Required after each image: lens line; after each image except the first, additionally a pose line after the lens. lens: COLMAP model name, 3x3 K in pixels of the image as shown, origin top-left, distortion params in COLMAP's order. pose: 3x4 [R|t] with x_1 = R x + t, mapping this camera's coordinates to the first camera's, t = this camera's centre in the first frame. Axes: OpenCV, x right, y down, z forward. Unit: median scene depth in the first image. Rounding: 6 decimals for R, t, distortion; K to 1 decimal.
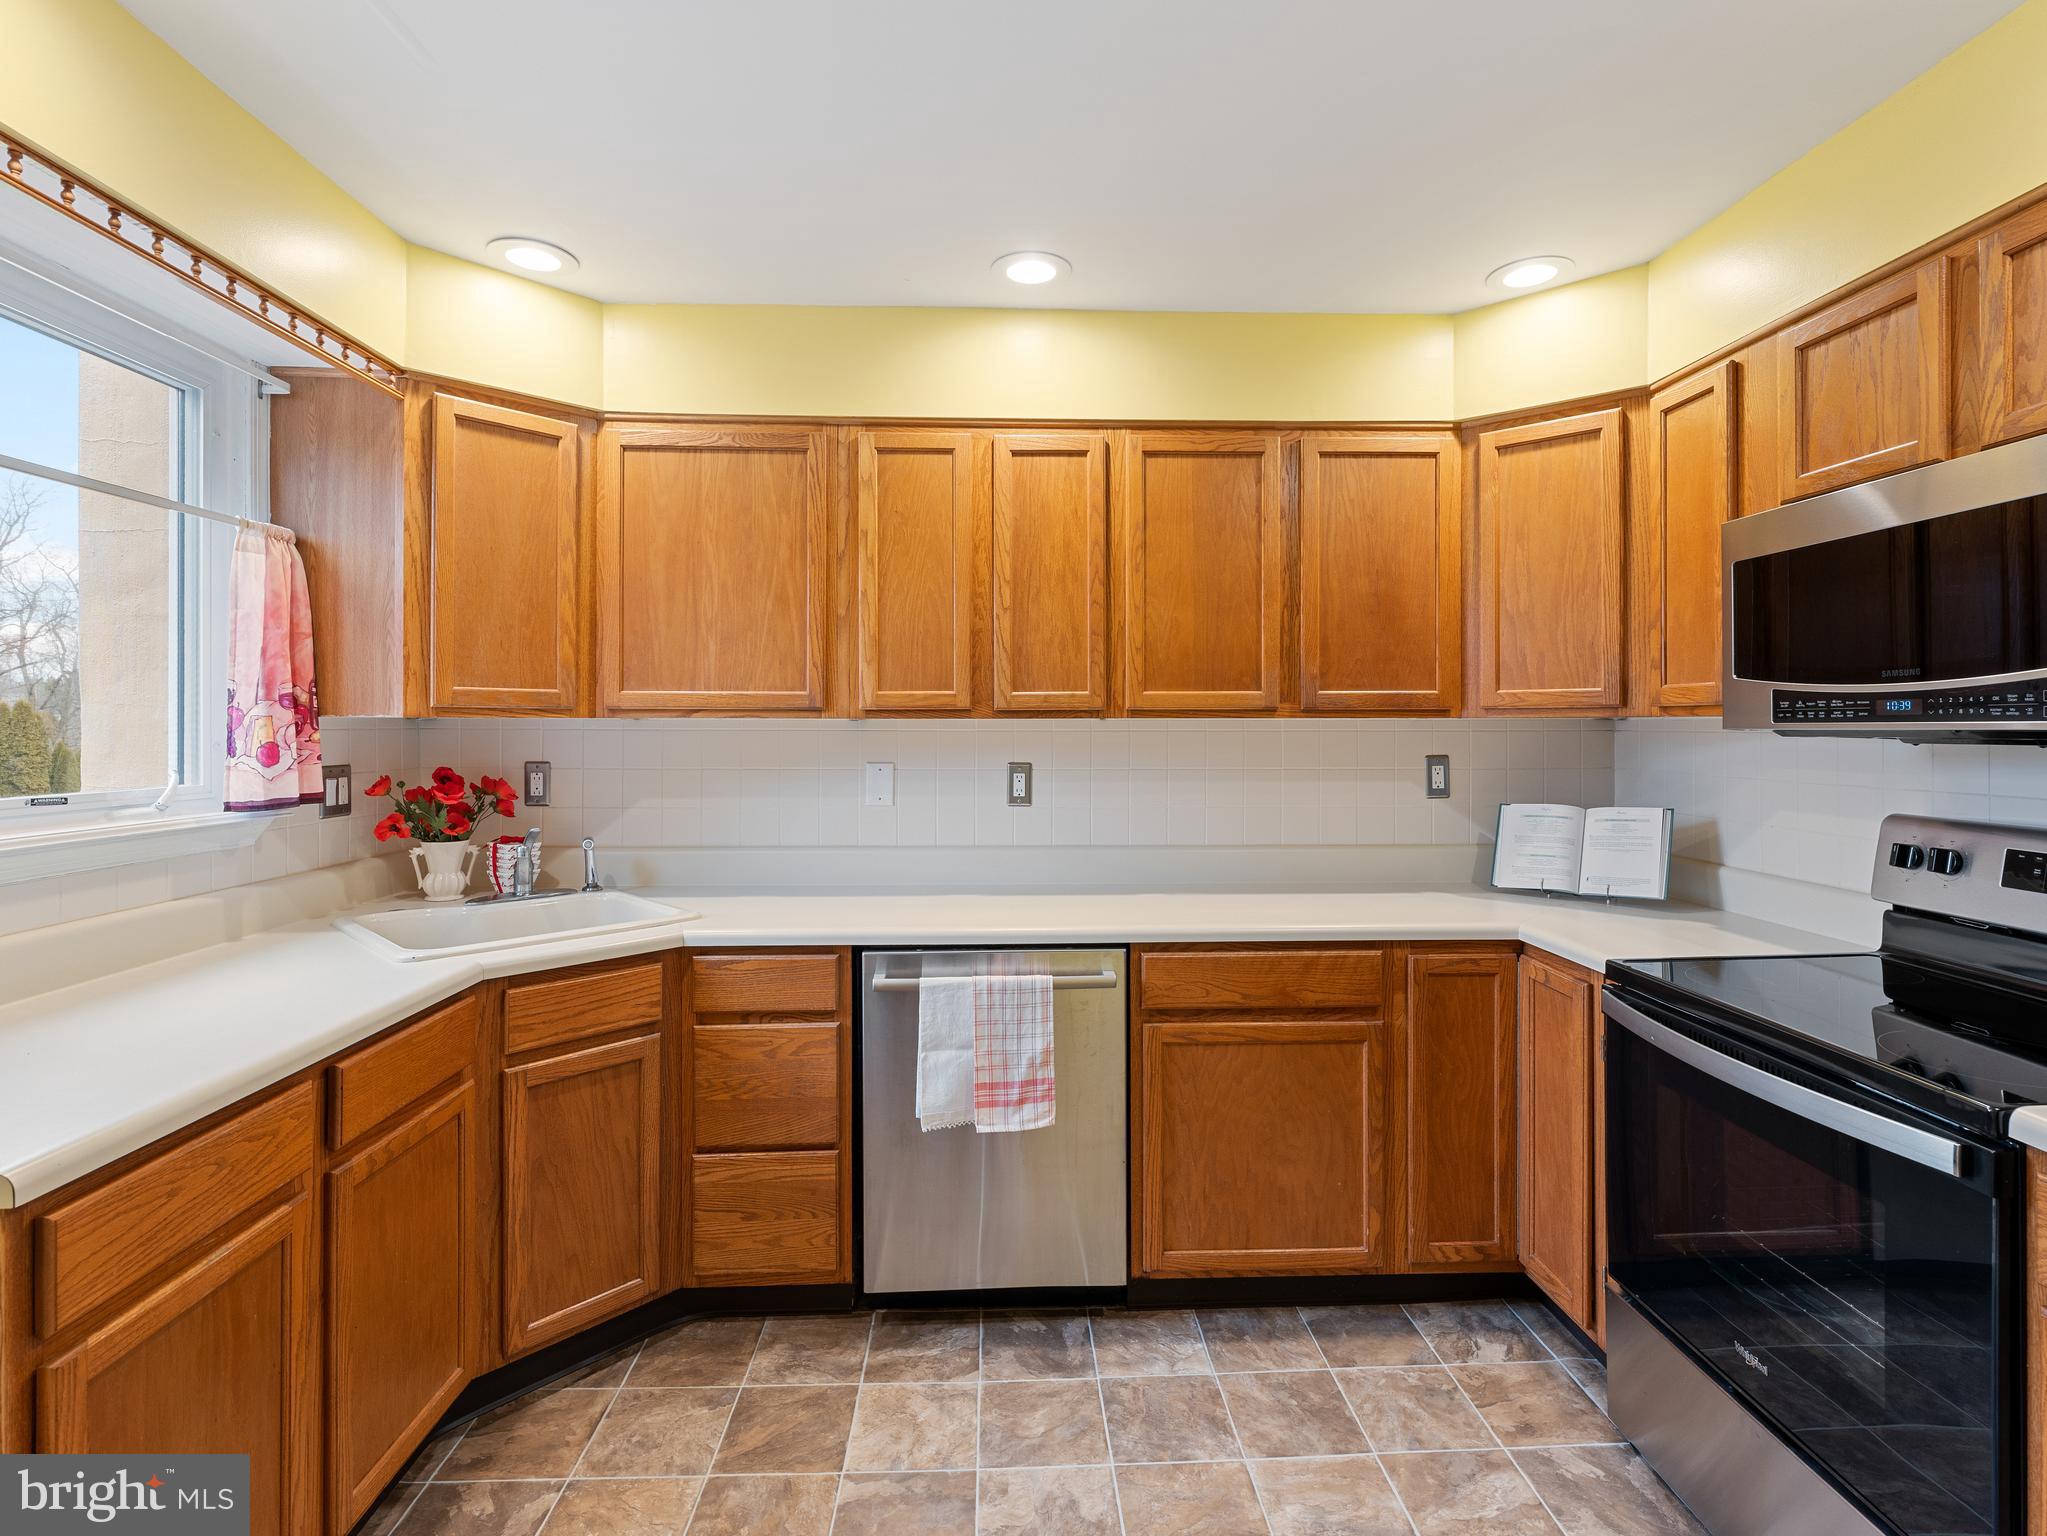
lens RADIAL K [[966.4, 0, 1022.0], [0, 966.4, 732.7], [0, 0, 1]] dist [0.002148, 0.000595]
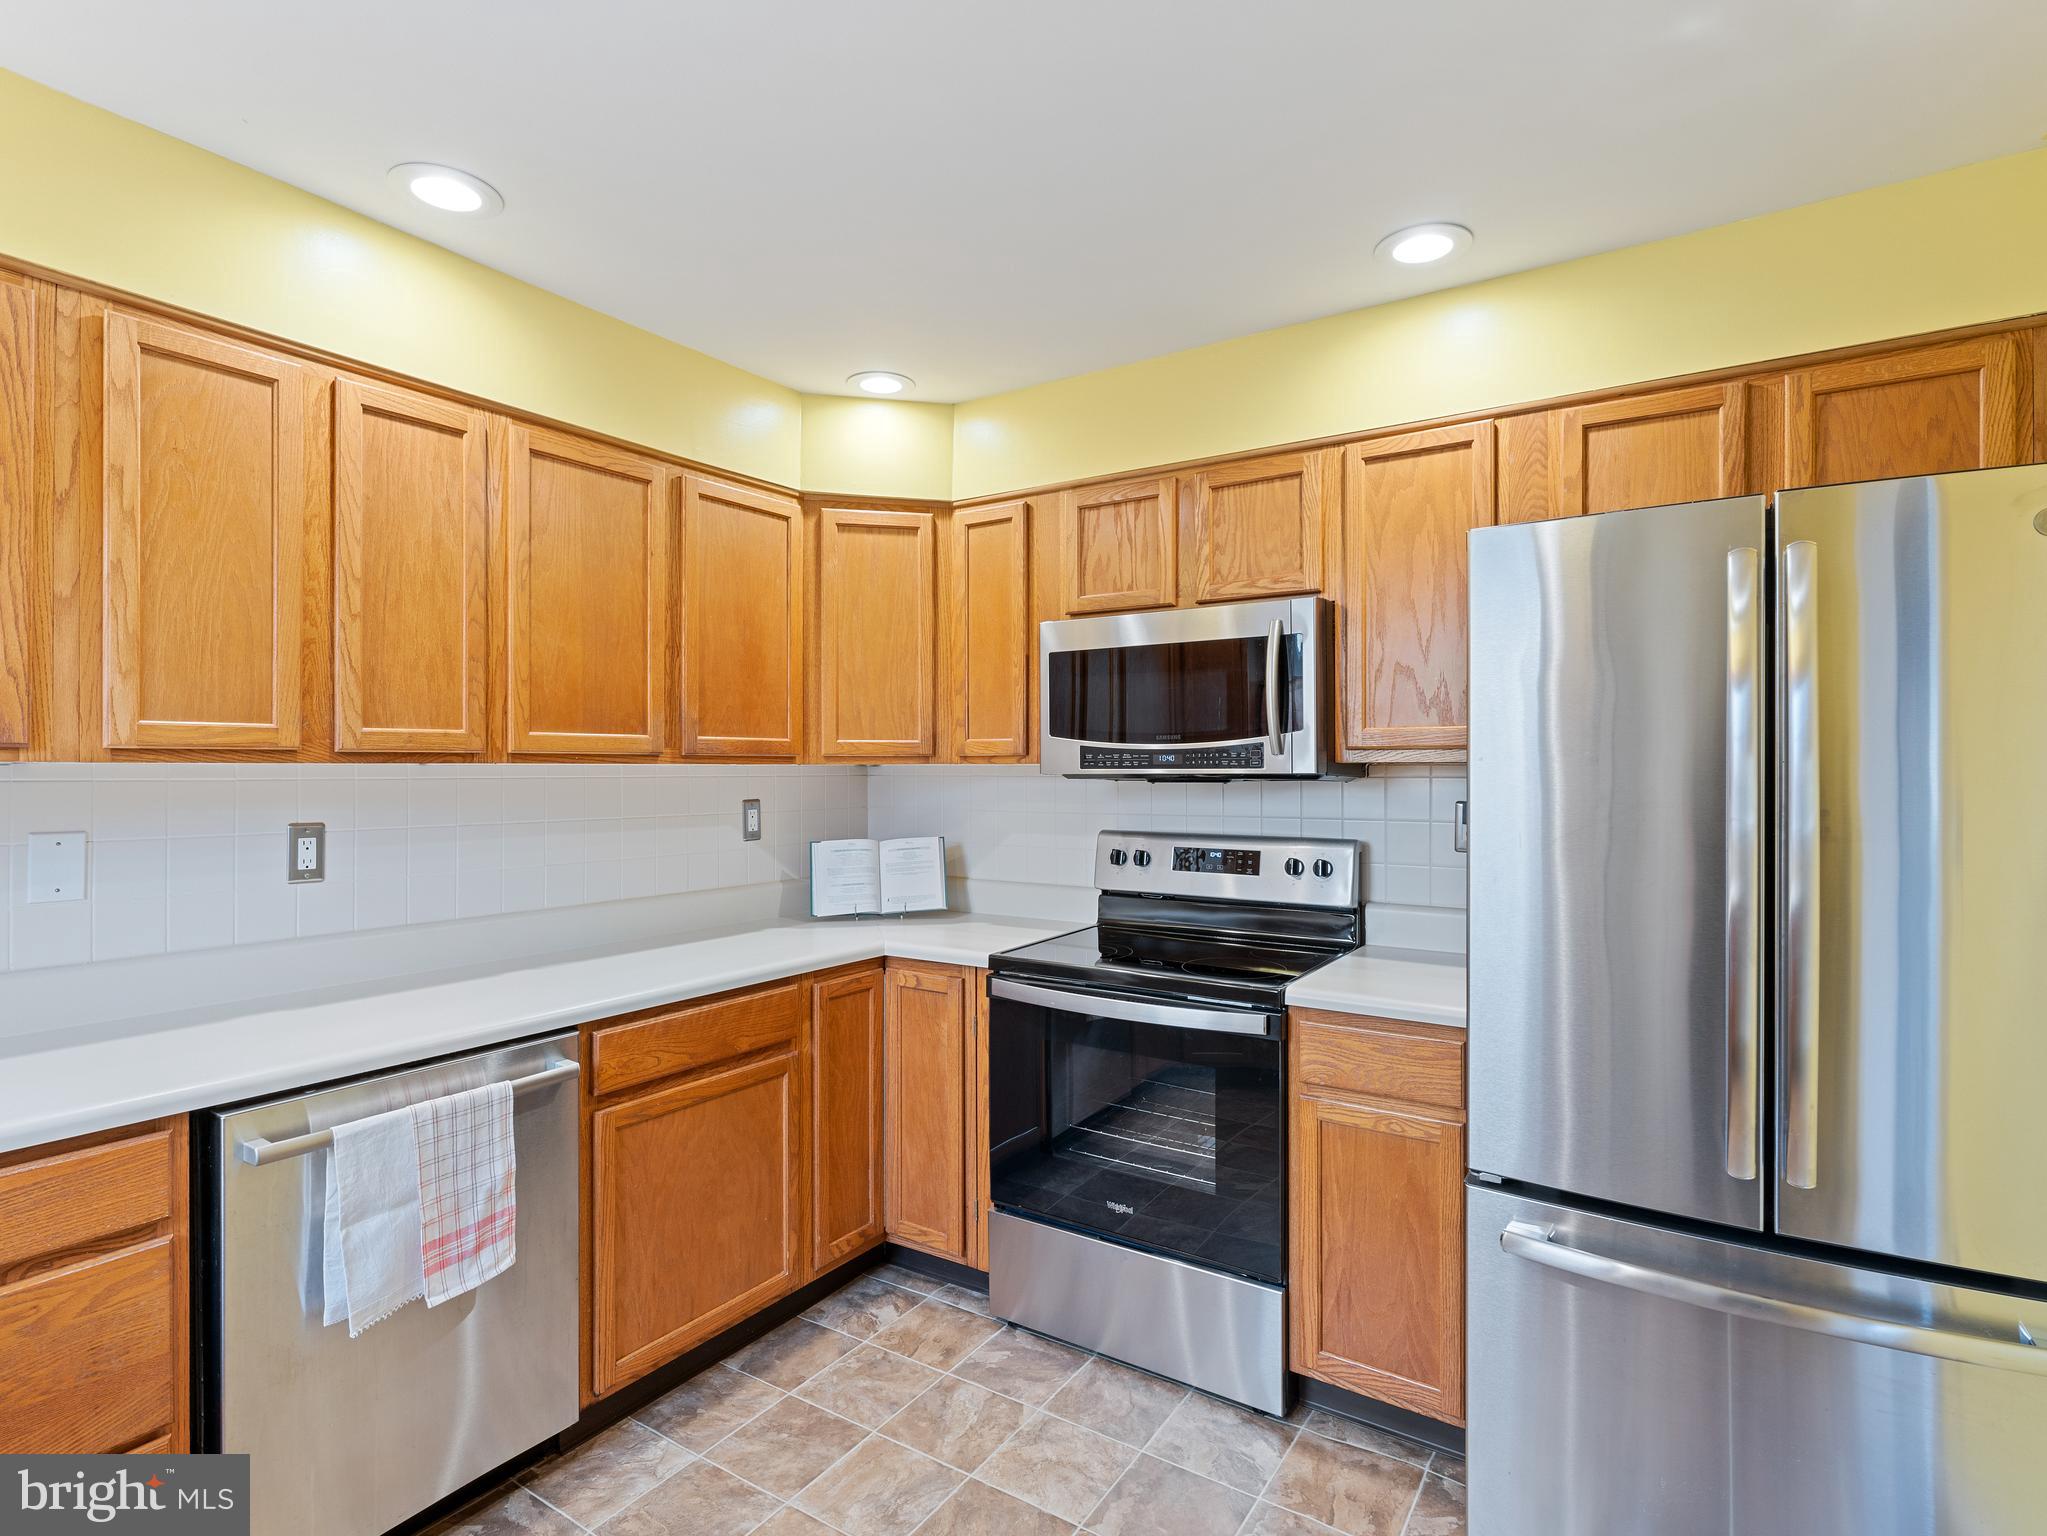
lens RADIAL K [[1029.0, 0, 1009.0], [0, 1029.0, 776.7], [0, 0, 1]] dist [0.001571, -0.000264]
pose [[0.603058, -0.006133, 0.797674, -0.376909], [0.007072, 0.999972, 0.002342, -0.002692], [-0.797666, 0.004228, 0.603084, 0.132582]]
